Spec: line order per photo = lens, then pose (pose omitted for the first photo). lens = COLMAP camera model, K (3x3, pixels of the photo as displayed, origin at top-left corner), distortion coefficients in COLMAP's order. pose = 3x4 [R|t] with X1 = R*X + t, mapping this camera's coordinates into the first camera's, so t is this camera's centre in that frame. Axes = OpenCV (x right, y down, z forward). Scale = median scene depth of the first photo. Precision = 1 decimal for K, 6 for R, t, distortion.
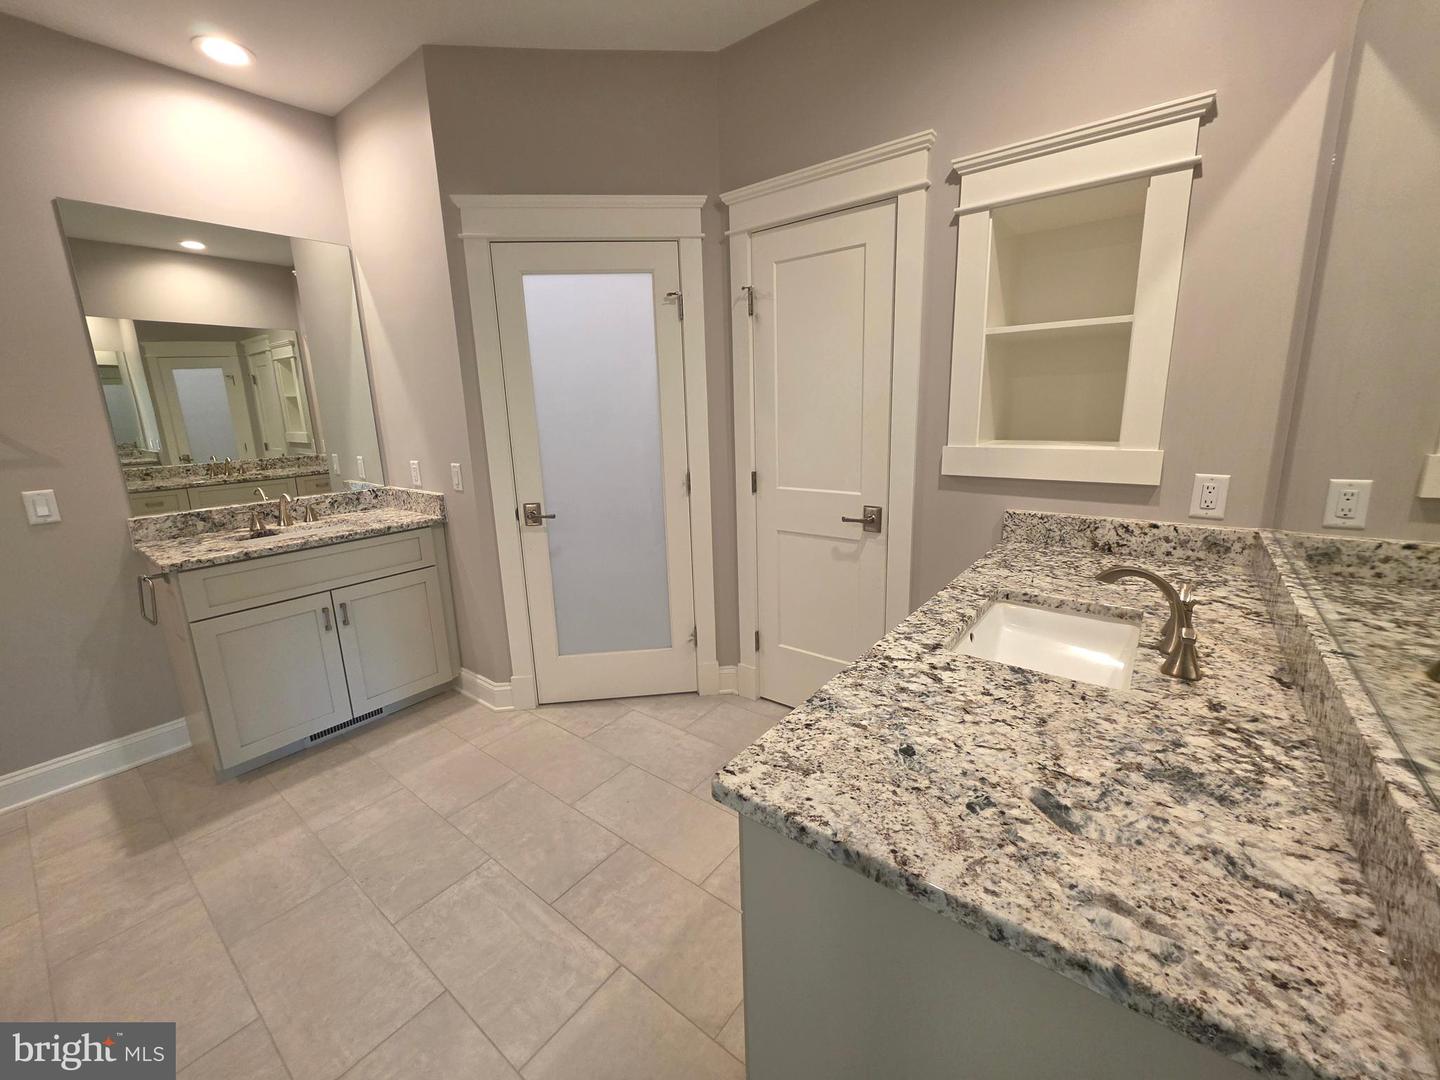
lens RADIAL K [[577.3, 0, 721.6], [0, 577.3, 527.5], [0, 0, 1]] dist [-0.001835, -0.000581]
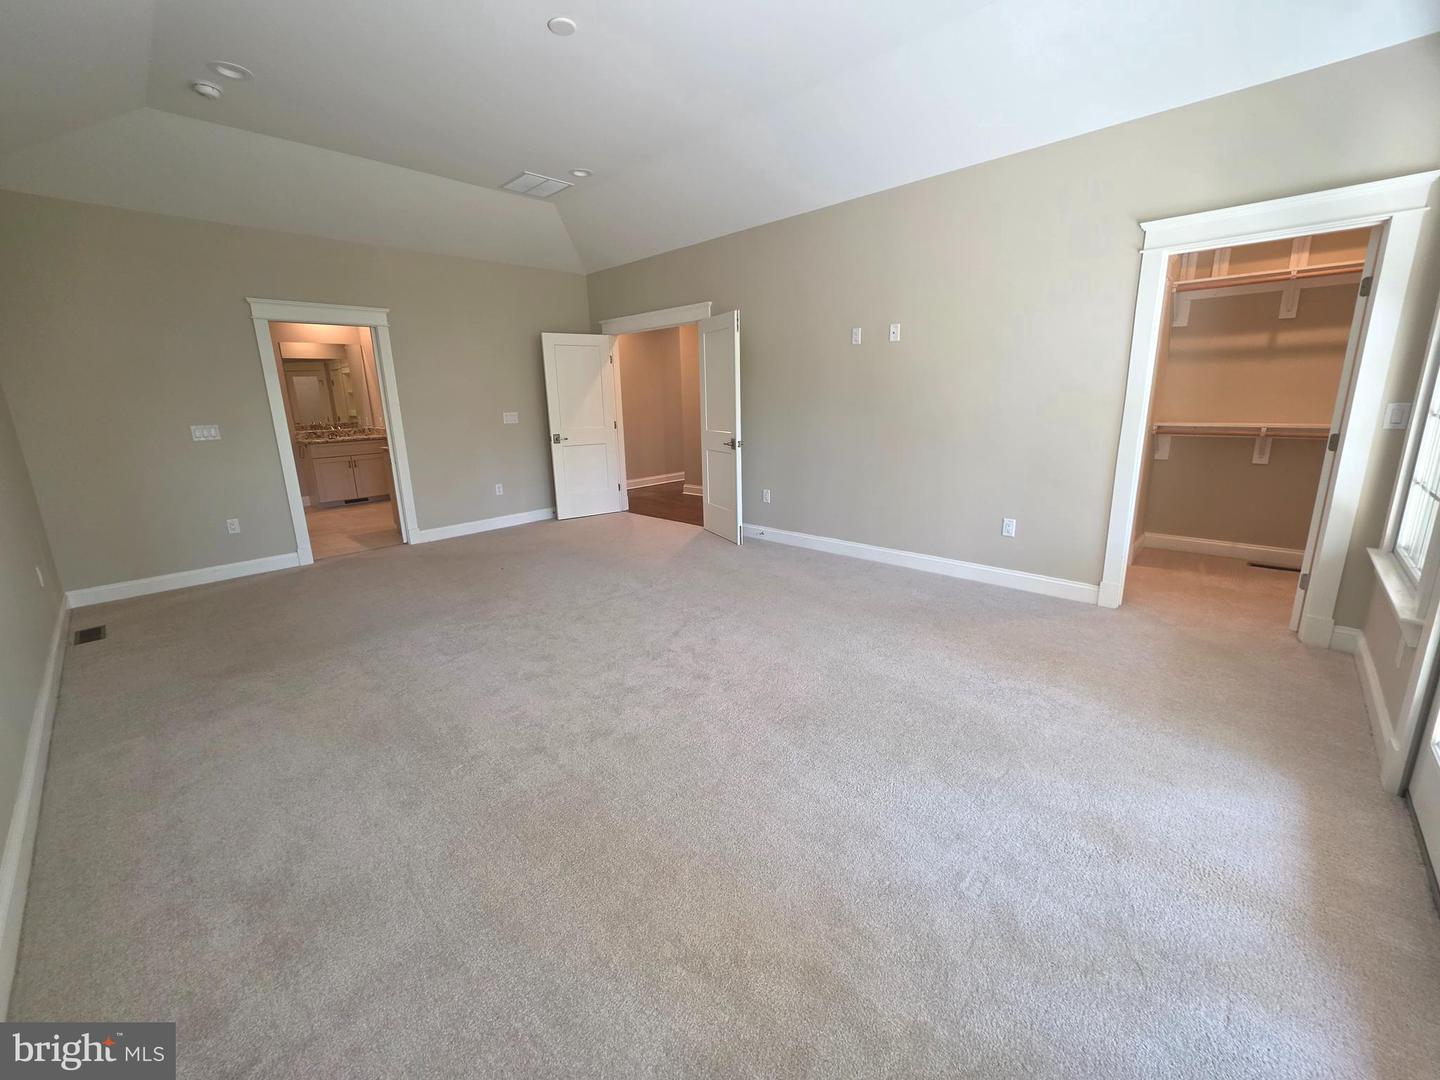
lens RADIAL K [[577.3, 0, 719.0], [0, 577.3, 538.5], [0, 0, 1]] dist [-0.001835, -0.000581]
pose [[0.994540, 0.025588, -0.101171, 1.926464], [-0.021393, 0.998875, 0.042331, 0.433500], [0.102140, -0.039936, 0.993968, -2.278038]]
